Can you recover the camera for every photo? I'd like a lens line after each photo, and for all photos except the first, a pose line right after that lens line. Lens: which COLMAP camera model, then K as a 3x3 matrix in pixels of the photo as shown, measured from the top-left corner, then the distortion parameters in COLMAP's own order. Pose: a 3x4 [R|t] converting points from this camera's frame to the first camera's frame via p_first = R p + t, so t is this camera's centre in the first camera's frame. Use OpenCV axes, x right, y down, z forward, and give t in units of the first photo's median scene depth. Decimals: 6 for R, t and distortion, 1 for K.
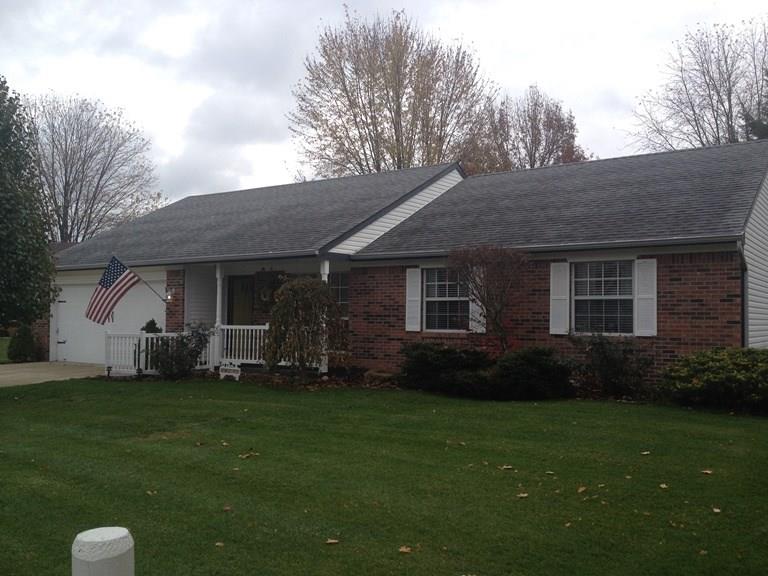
lens RADIAL K [[708.0, 0, 384.0], [0, 708.0, 288.0], [0, 0, 1]] dist [0.092200, -0.004940]
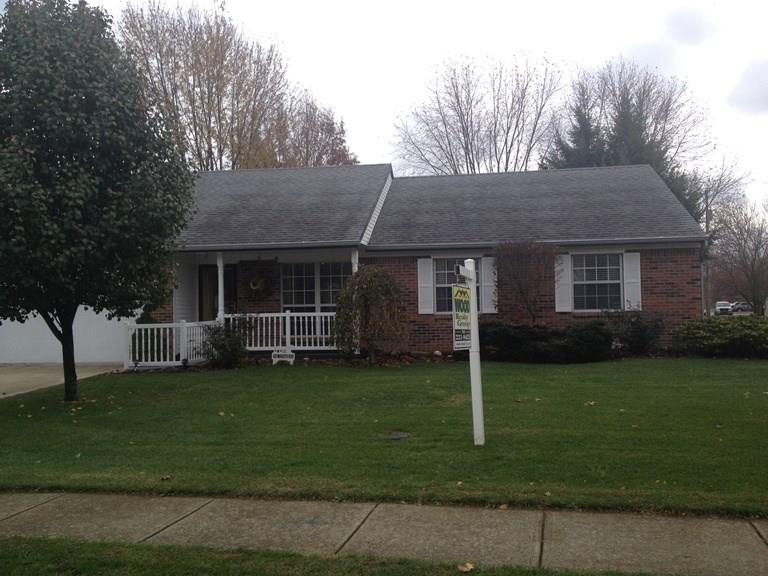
lens RADIAL K [[708.0, 0, 384.0], [0, 708.0, 288.0], [0, 0, 1]] dist [0.092200, -0.004940]
pose [[0.894378, -0.007982, 0.447240, -0.600495], [0.004774, 0.999954, 0.008300, 0.010805], [-0.447286, -0.005288, 0.894375, 0.016676]]
